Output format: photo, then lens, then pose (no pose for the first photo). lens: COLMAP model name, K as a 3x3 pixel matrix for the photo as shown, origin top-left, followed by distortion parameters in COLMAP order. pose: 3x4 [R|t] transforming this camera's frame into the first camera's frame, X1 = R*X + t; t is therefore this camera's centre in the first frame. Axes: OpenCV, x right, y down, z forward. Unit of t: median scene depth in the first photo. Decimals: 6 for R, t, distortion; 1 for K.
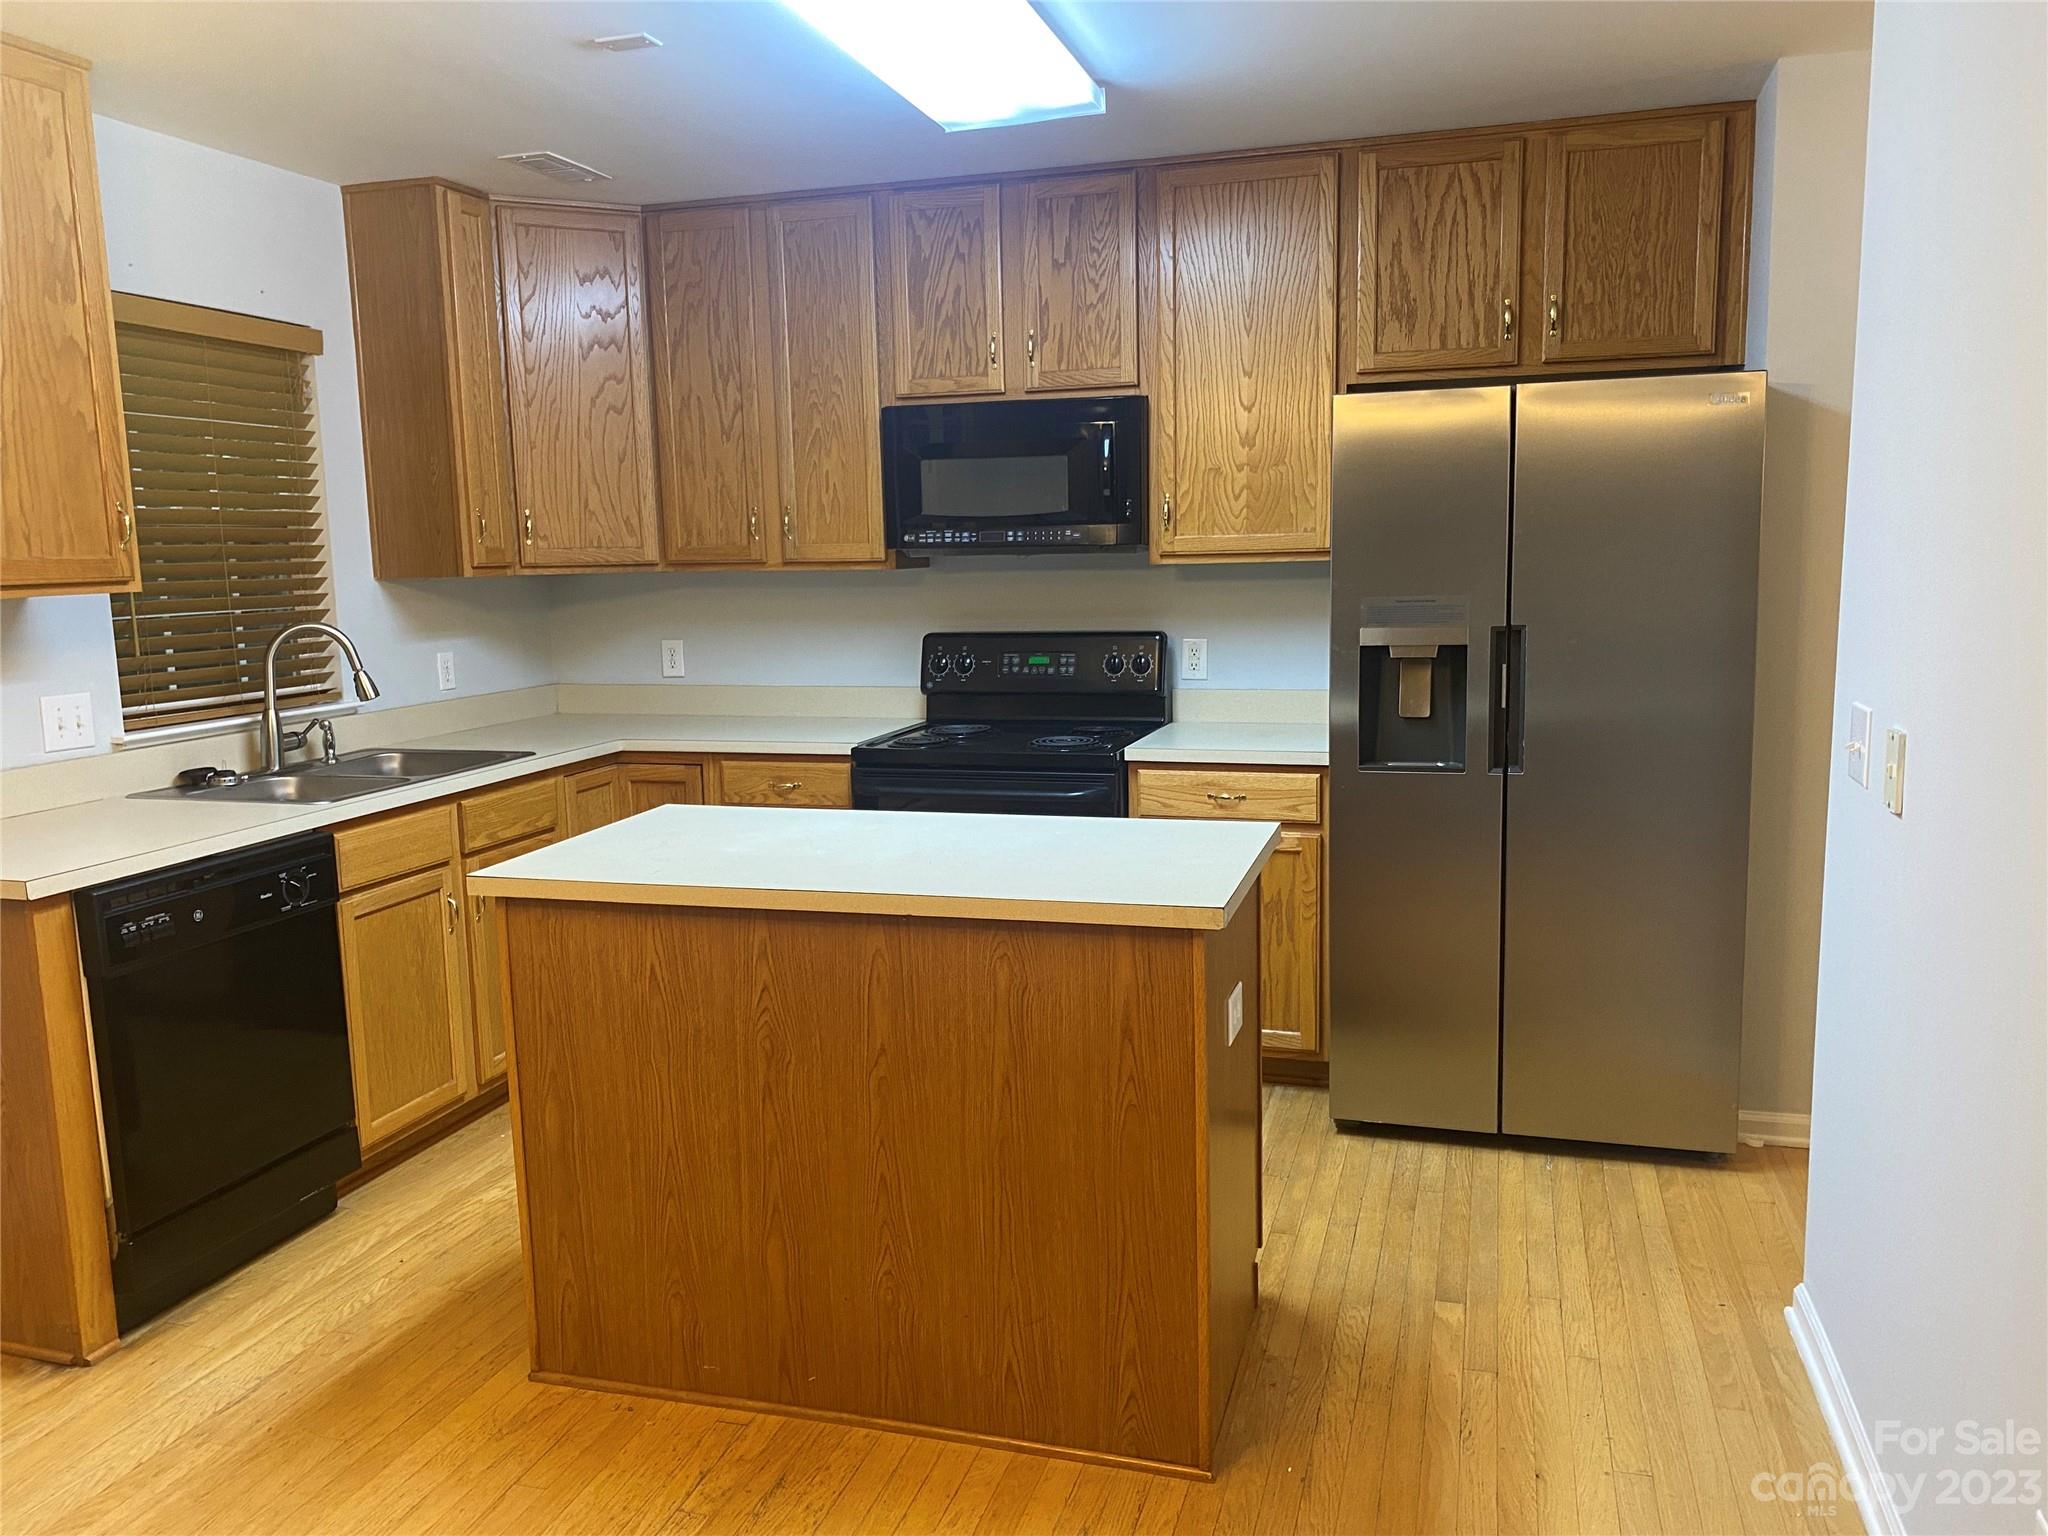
lens RADIAL K [[1558.6, 0, 1024.0], [0, 1558.6, 768.0], [0, 0, 1]] dist [0.124734, -0.333972]
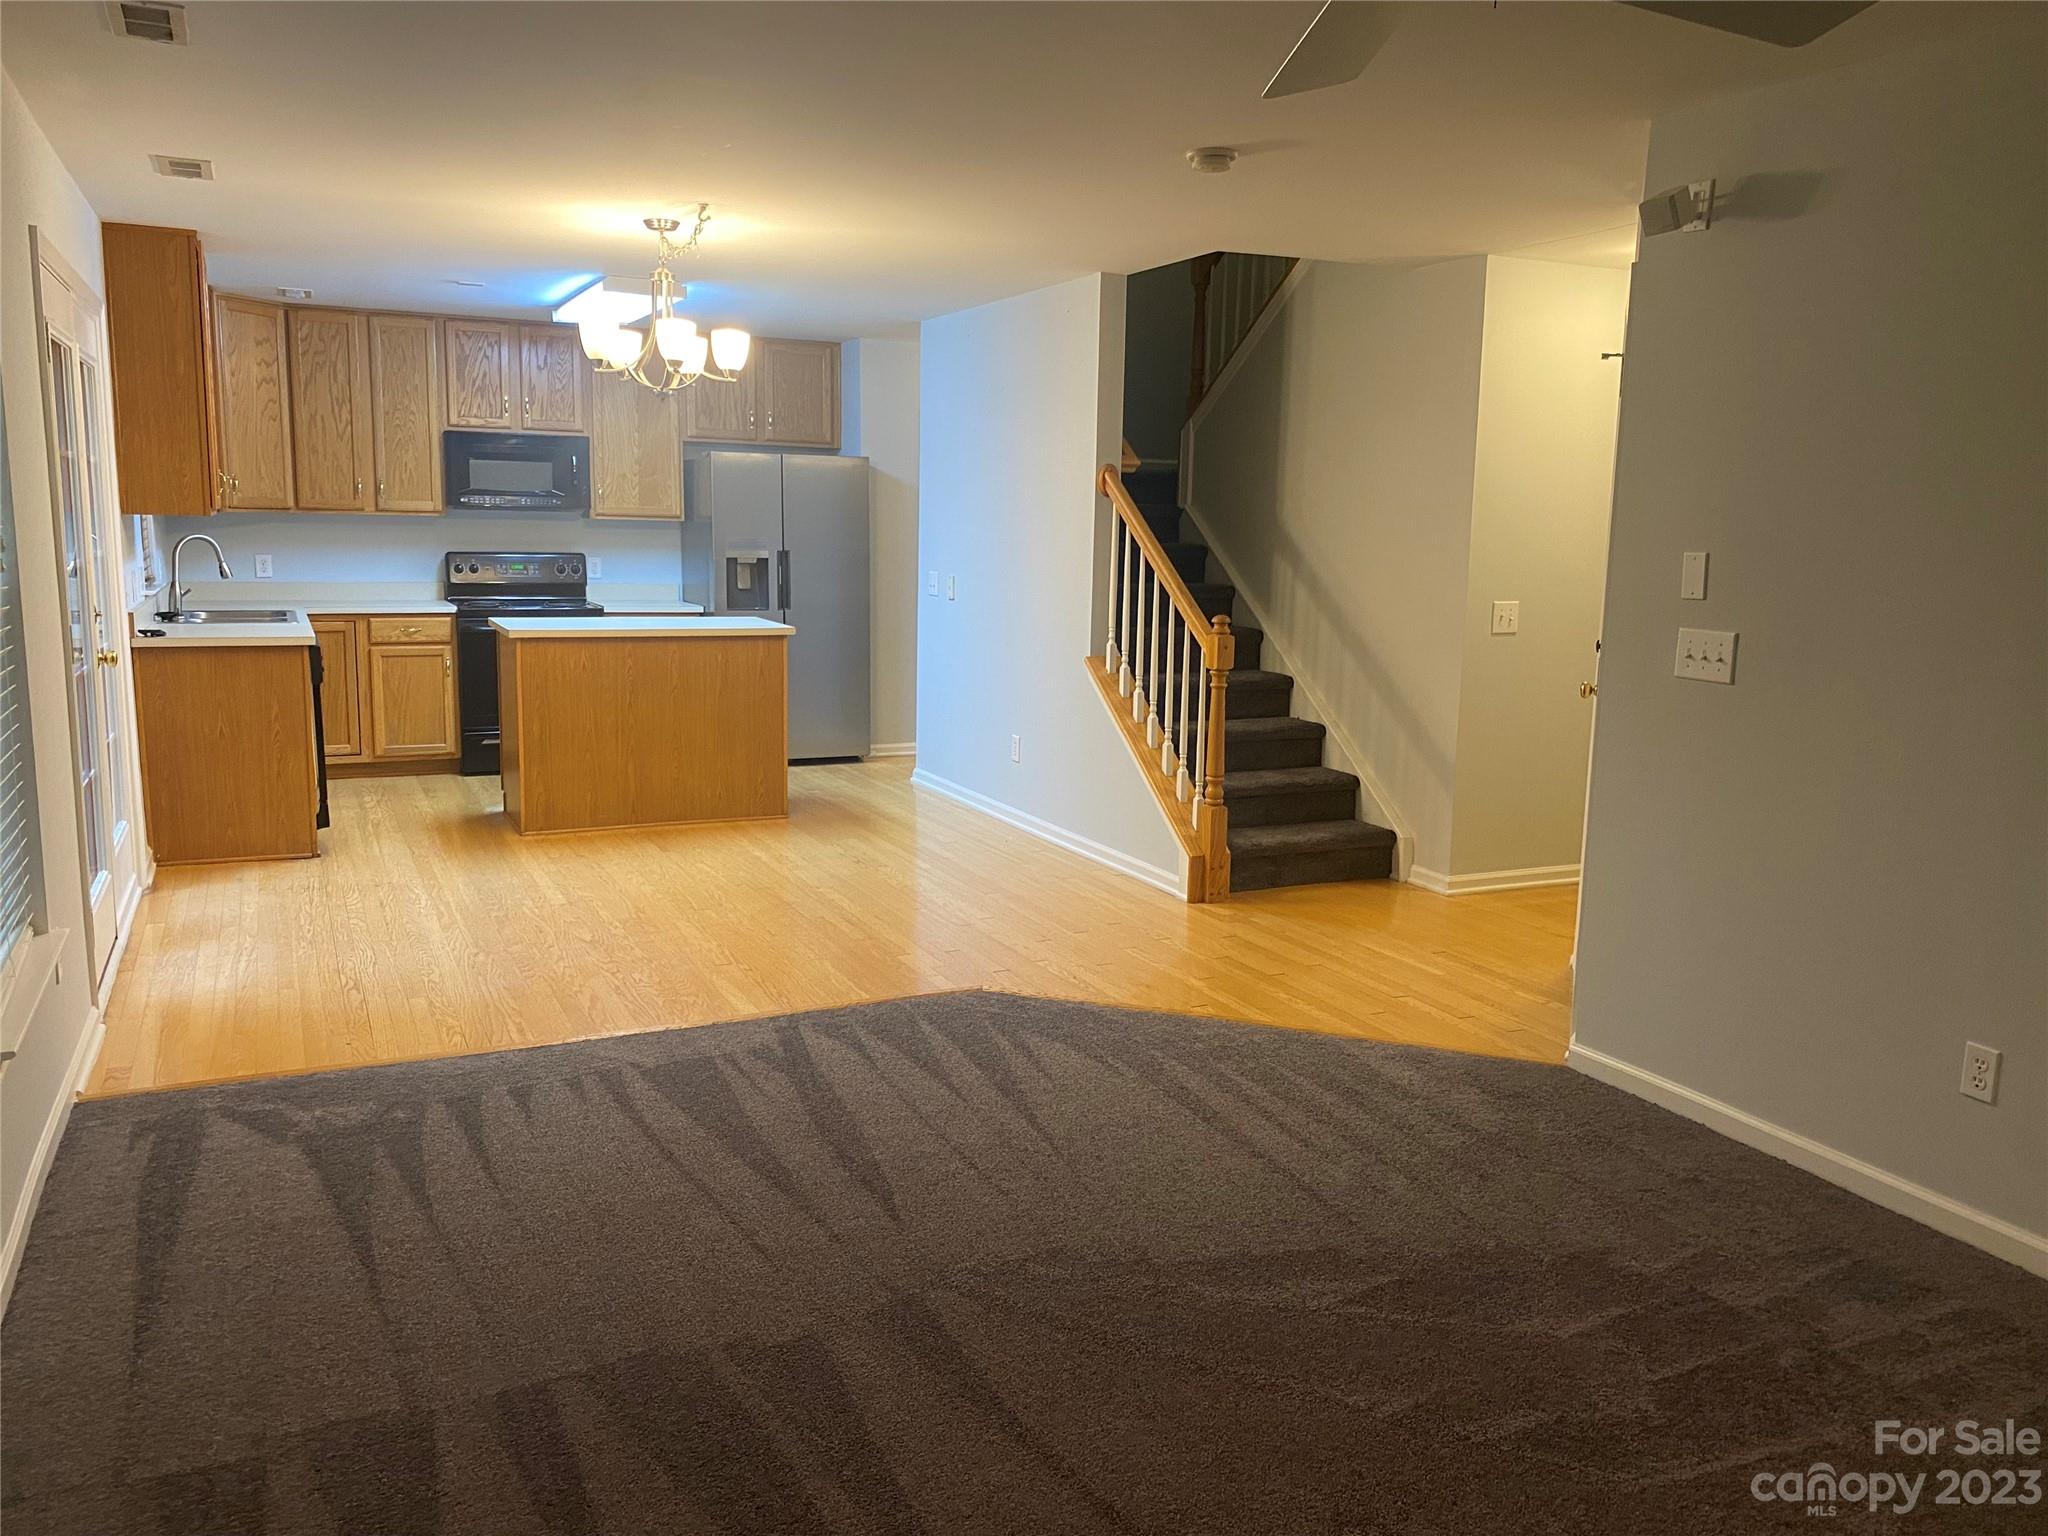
lens RADIAL K [[1558.6, 0, 1024.0], [0, 1558.6, 768.0], [0, 0, 1]] dist [0.124734, -0.333972]
pose [[0.737618, -0.067721, 0.671814, -0.889716], [0.059776, 0.997600, 0.034929, 0.153503], [-0.672567, 0.014394, 0.739896, -0.880585]]
